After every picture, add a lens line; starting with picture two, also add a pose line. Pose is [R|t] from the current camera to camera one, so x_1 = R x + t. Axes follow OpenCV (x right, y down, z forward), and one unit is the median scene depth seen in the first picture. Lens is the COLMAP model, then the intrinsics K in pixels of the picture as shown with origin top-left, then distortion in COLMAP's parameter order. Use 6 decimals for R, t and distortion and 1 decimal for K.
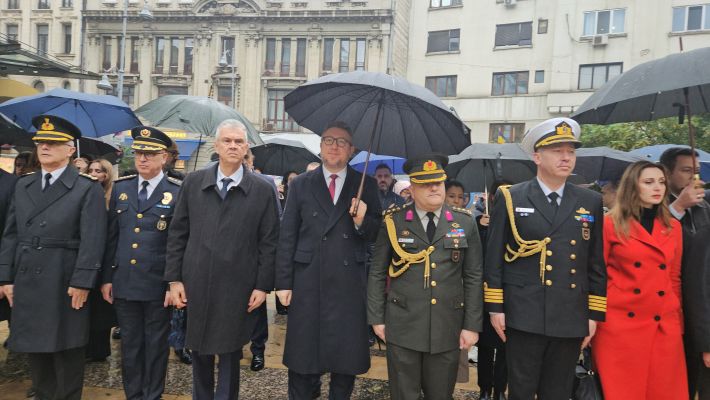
lens RADIAL K [[467.1, 0, 357.1], [0, 467.1, 200.3], [0, 0, 1]] dist [0.081210, -0.063052]
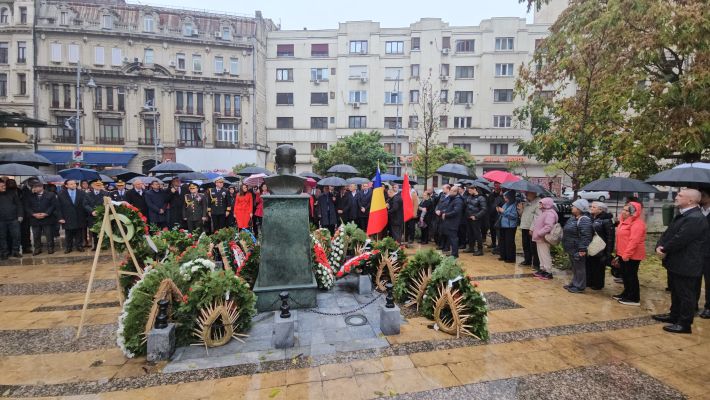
lens RADIAL K [[278.8, 0, 353.8], [0, 278.8, 193.3], [0, 0, 1]] dist [0.010968, -0.010416]
pose [[0.941159, -0.060976, 0.332419, 0.048771], [0.046817, 0.997629, 0.050448, -0.003811], [-0.334707, -0.031917, 0.941782, -0.154247]]
